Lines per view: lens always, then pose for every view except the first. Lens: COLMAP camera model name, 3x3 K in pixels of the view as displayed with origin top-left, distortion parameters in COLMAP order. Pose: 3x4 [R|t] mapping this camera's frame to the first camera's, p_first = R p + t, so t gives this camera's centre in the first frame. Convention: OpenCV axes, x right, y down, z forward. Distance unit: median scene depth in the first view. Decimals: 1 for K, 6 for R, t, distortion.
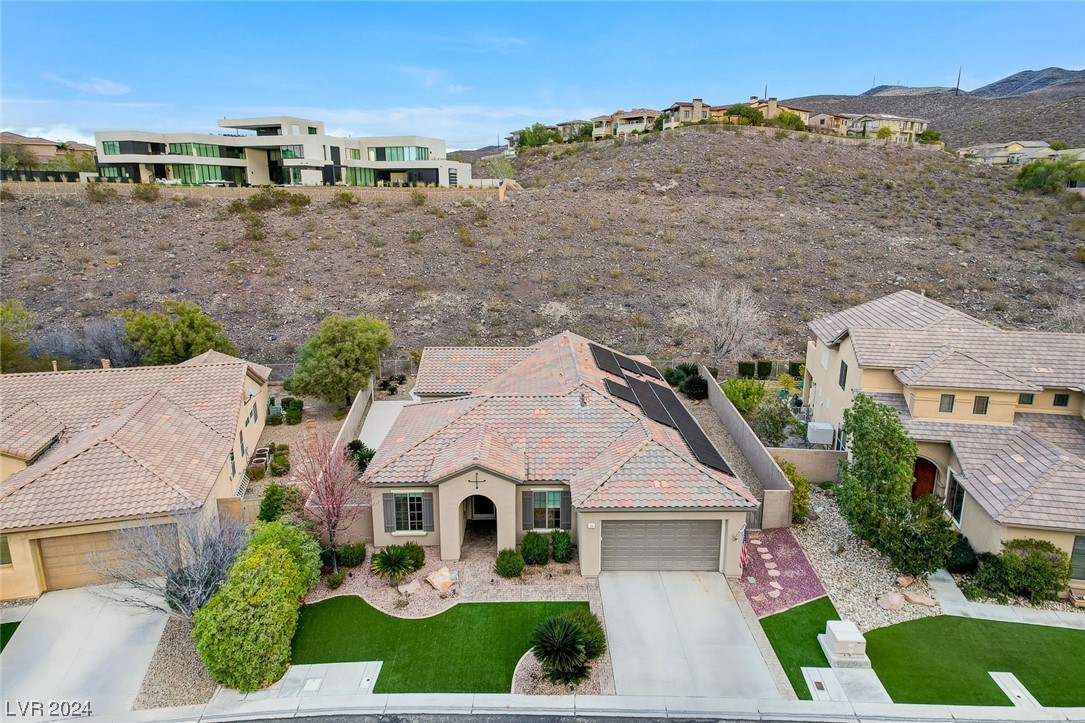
lens RADIAL K [[678.1, 0, 543.1], [0, 678.1, 363.7], [0, 0, 1]] dist [0.069833, -0.036624]
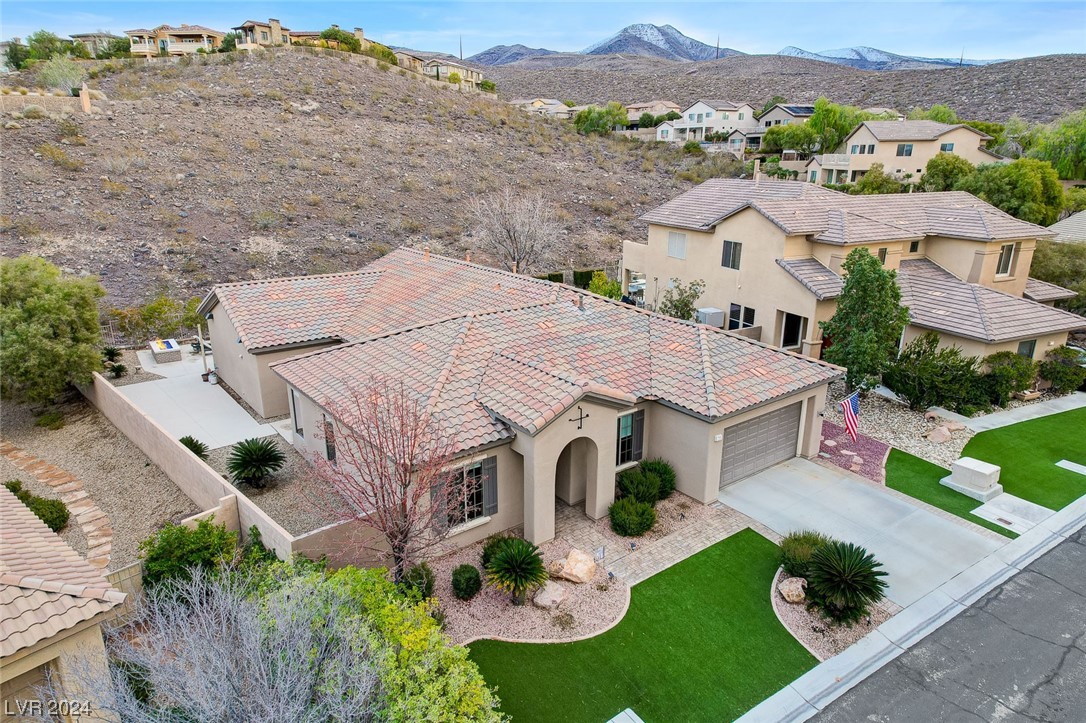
lens RADIAL K [[678.7, 0, 548.5], [0, 678.7, 357.8], [0, 0, 1]] dist [0.069833, -0.036624]
pose [[0.802644, -0.171224, 0.571354, -0.159353], [0.140342, 0.985231, 0.098102, 0.012510], [-0.579713, 0.001444, 0.814819, 0.142261]]
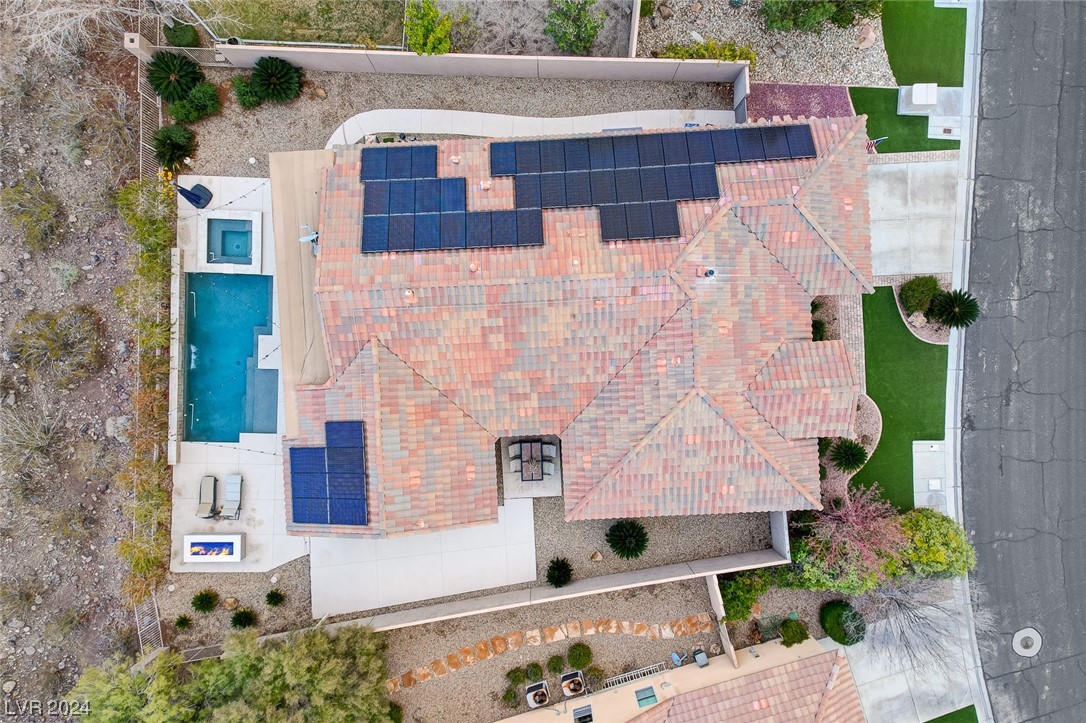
lens RADIAL K [[678.7, 0, 544.6], [0, 678.7, 362.6], [0, 0, 1]] dist [0.069833, -0.036624]
pose [[-0.027289, -0.999603, -0.006985, -0.012926], [0.233277, -0.013163, 0.972321, -0.286354], [-0.972027, 0.024905, 0.233543, 0.371014]]
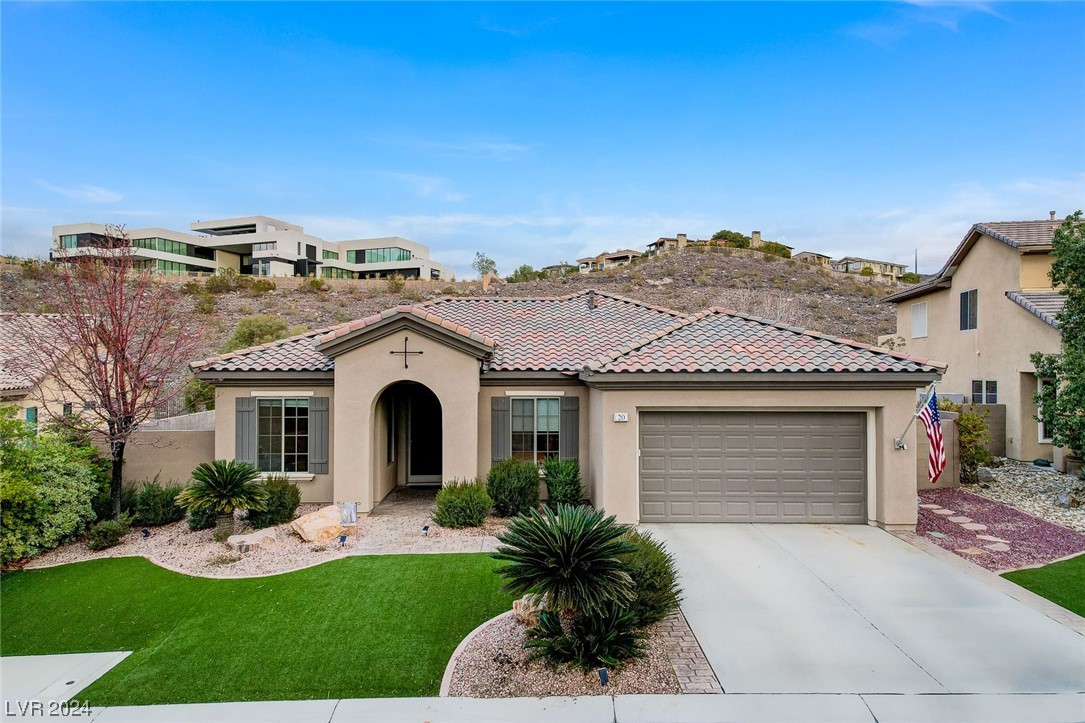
lens RADIAL K [[678.1, 0, 542.3], [0, 678.1, 362.3], [0, 0, 1]] dist [0.069833, -0.036624]
pose [[0.999855, -0.001868, 0.016911, 0.000721], [0.005991, 0.968965, -0.247126, 0.098778], [-0.015925, 0.247192, 0.968836, 0.148478]]
